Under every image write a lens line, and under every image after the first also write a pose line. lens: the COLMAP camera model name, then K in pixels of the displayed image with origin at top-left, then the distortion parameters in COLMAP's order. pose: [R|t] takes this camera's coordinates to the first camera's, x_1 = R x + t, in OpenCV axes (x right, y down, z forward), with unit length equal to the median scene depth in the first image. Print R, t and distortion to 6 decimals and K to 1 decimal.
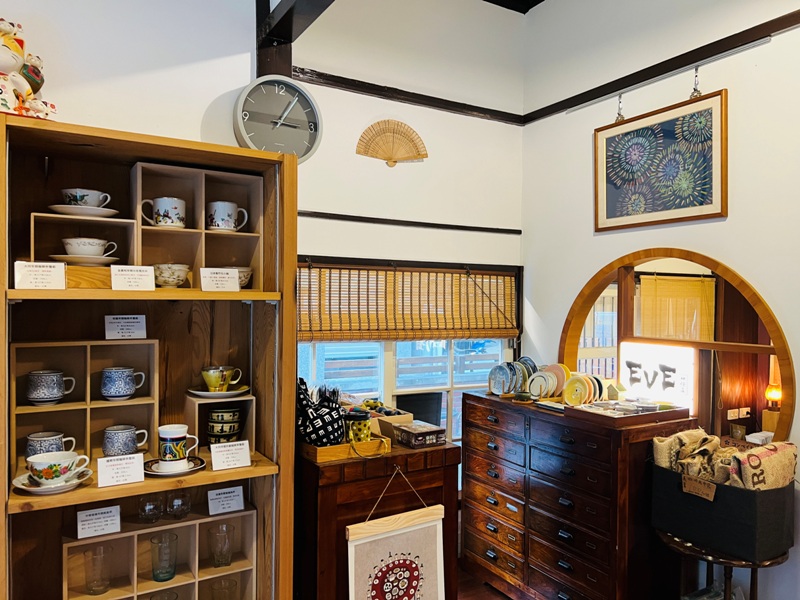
lens RADIAL K [[601.2, 0, 387.6], [0, 601.2, 301.1], [0, 0, 1]] dist [0.062810, -0.073600]
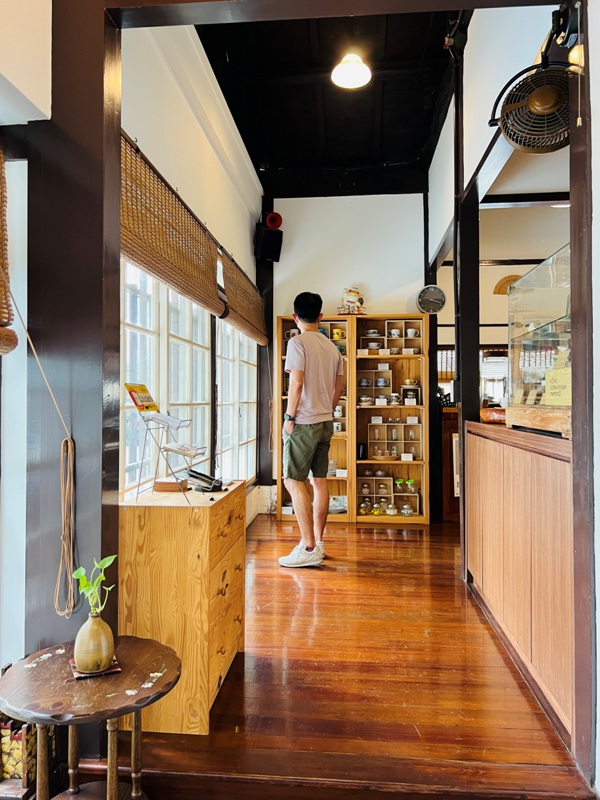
lens RADIAL K [[601.2, 0, 288.6], [0, 601.2, 397.1], [0, 0, 1]] dist [0.062810, -0.073600]
pose [[0.809610, -0.005428, -0.586944, 1.097311], [0.001917, 0.999976, -0.006603, 0.224521], [0.586966, 0.004221, 0.809601, -2.015596]]
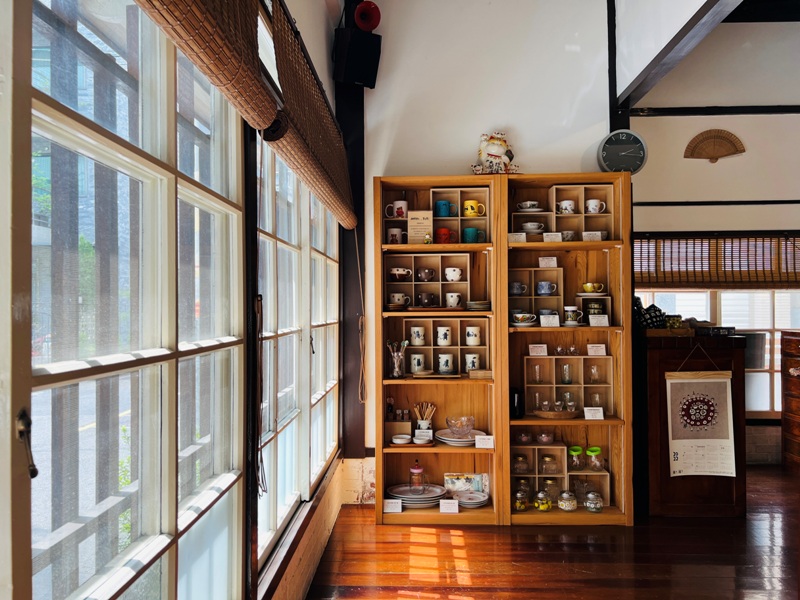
lens RADIAL K [[601.2, 0, 396.0], [0, 601.2, 302.7], [0, 0, 1]] dist [0.062810, -0.073600]
pose [[0.846419, -0.013154, -0.532354, 0.236683], [0.009916, 0.999911, -0.008942, 0.184927], [0.532424, 0.002290, 0.846474, -1.029231]]
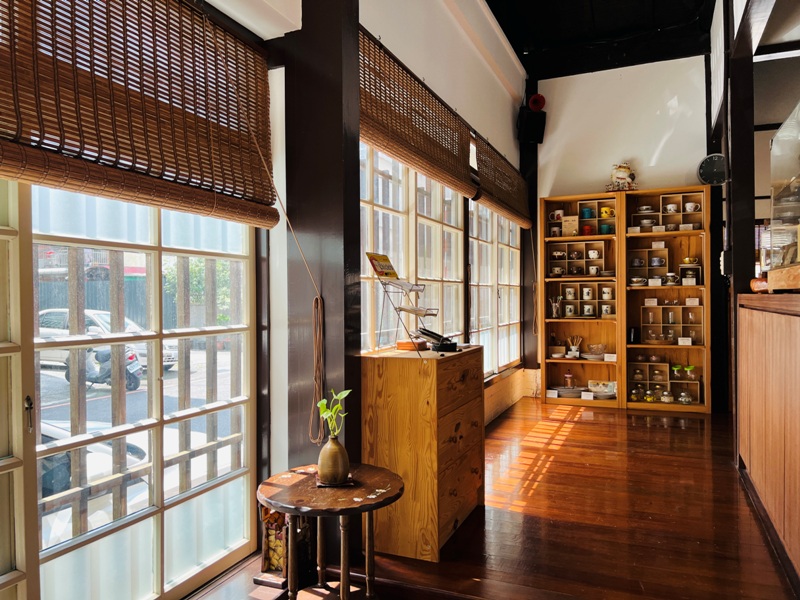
lens RADIAL K [[601.2, 0, 385.9], [0, 601.2, 302.9], [0, 0, 1]] dist [0.062810, -0.073600]
pose [[0.589072, -0.001428, -0.808079, 1.275211], [0.009992, 0.999935, 0.005517, 0.301407], [0.808019, -0.011324, 0.589048, -2.009711]]
